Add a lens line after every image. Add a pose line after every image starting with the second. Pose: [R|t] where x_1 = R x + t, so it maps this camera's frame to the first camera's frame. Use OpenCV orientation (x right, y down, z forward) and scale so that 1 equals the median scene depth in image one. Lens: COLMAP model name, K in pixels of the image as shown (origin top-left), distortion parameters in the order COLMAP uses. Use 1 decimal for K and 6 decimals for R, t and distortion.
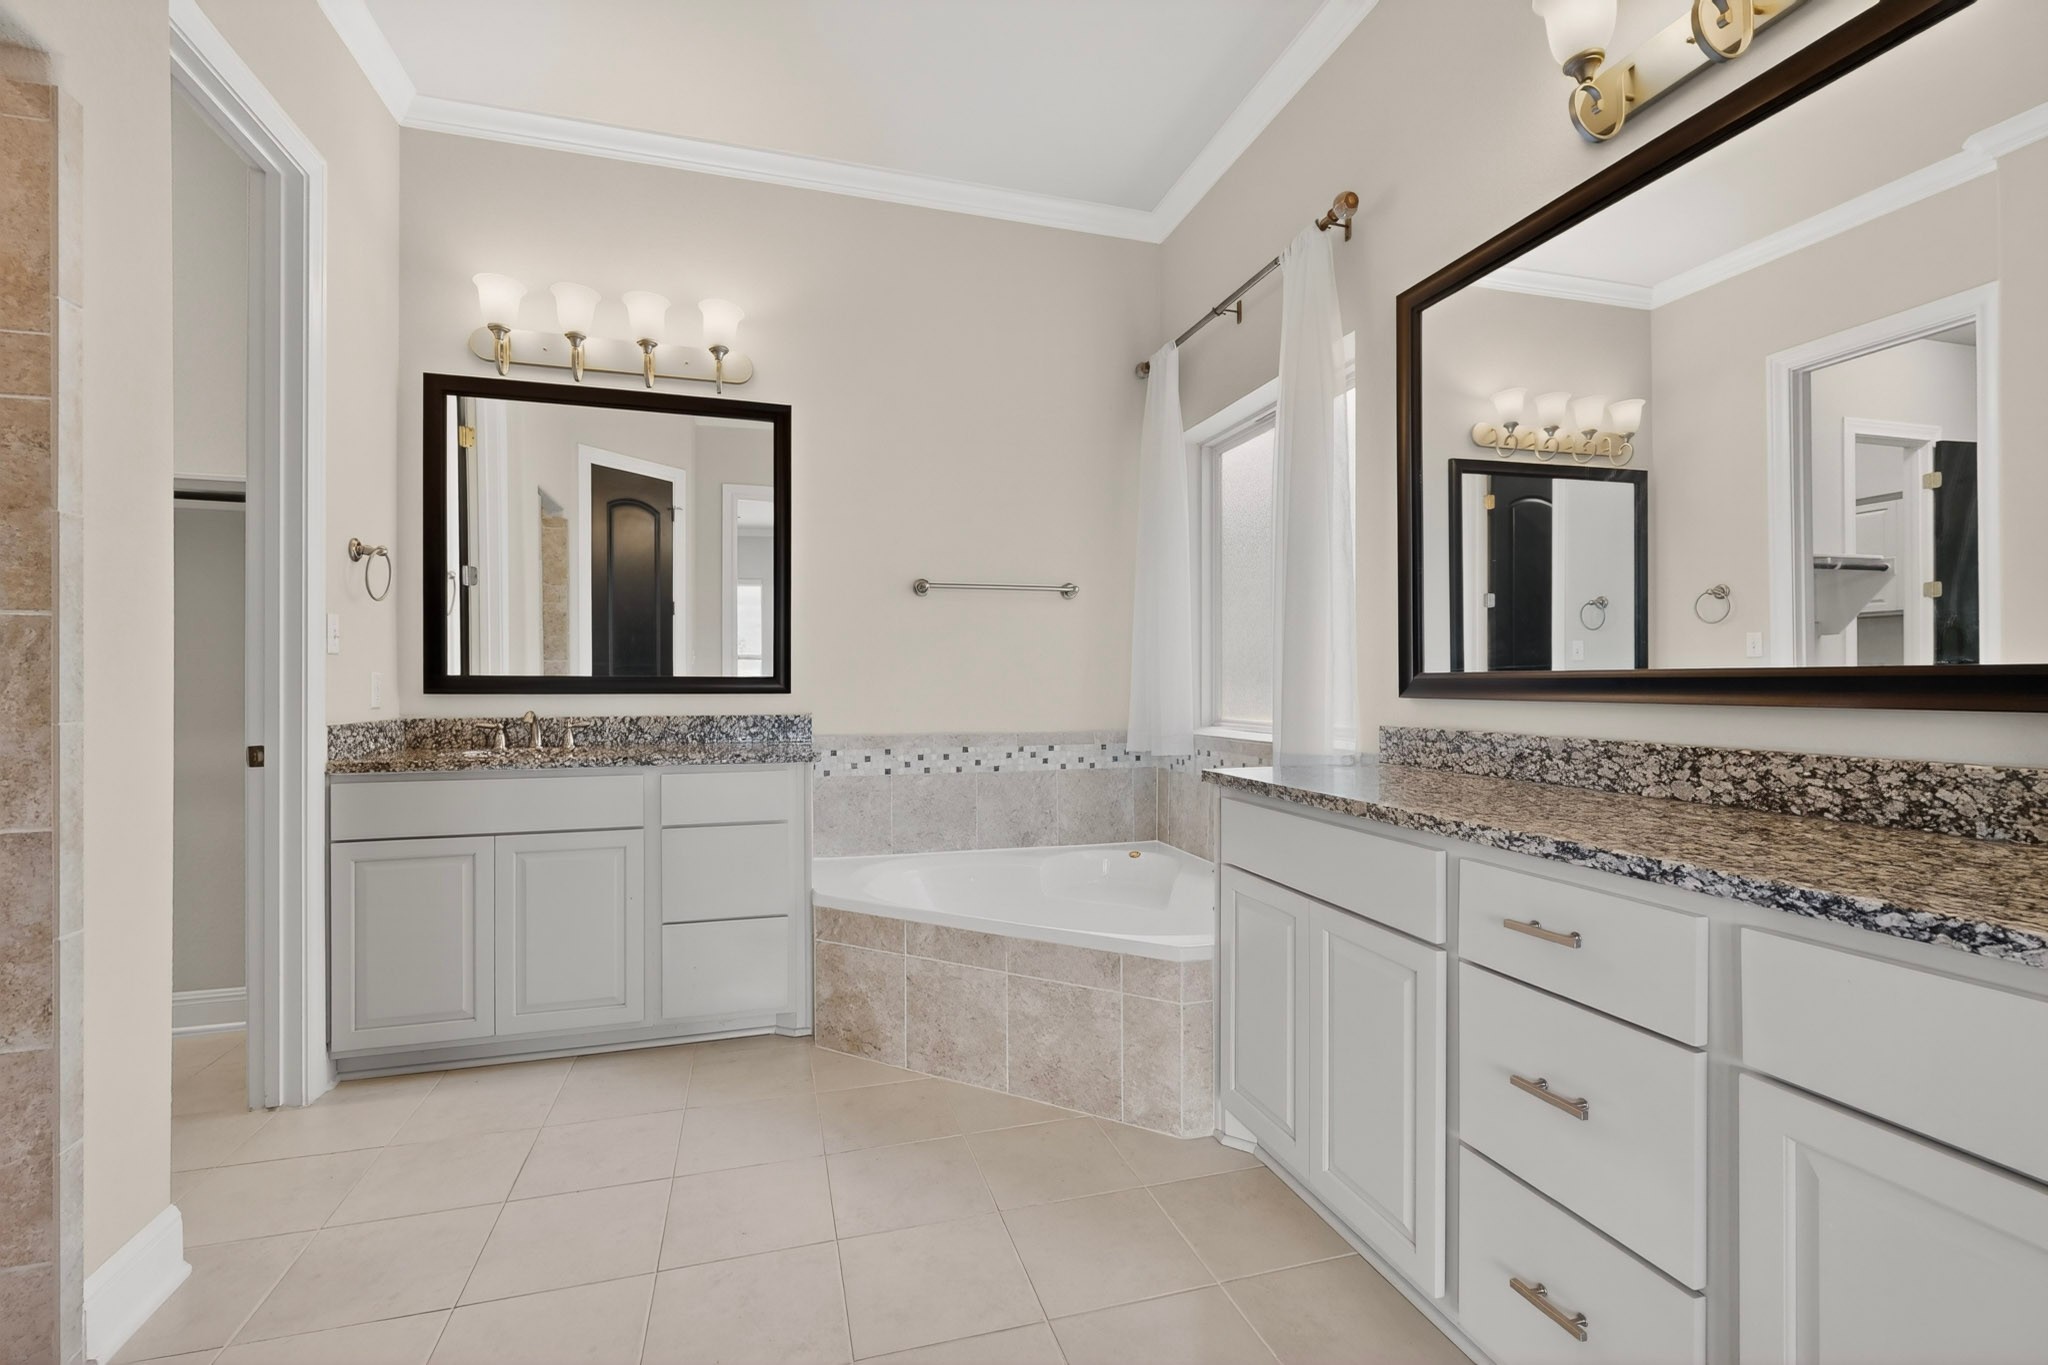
lens RADIAL K [[891.5, 0, 1023.6], [0, 891.5, 682.9], [0, 0, 1]] dist [0.003086, -0.001156]
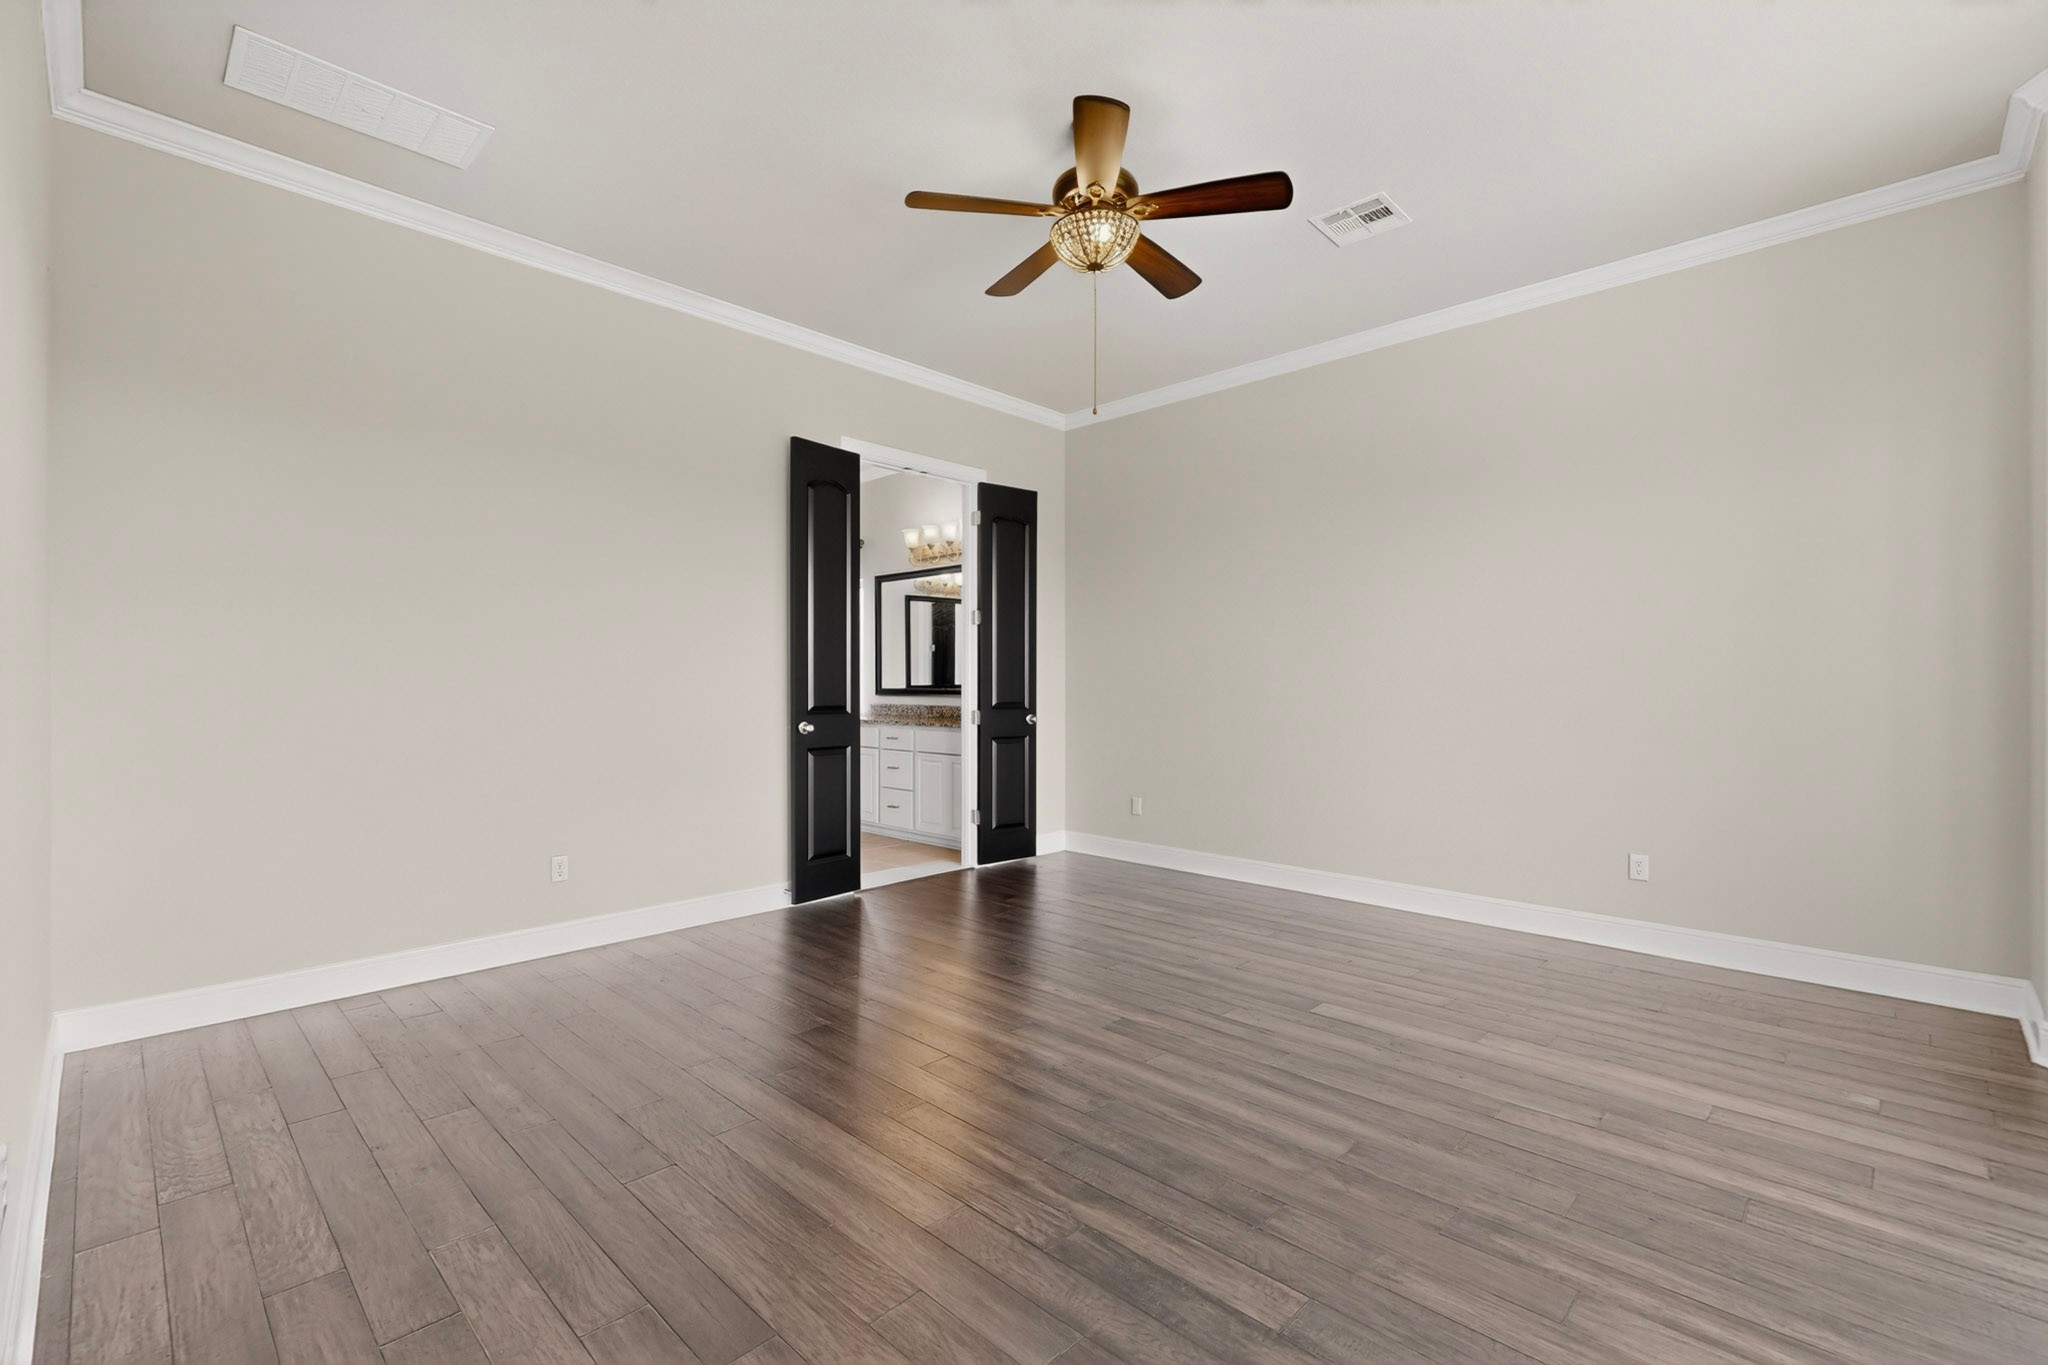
lens RADIAL K [[891.5, 0, 1034.7], [0, 891.5, 685.7], [0, 0, 1]] dist [0.003086, -0.001156]
pose [[0.866311, 0.004405, 0.499485, -0.979763], [-0.004945, 0.999988, -0.000243, -0.029212], [-0.499480, -0.002259, 0.866322, -2.933592]]
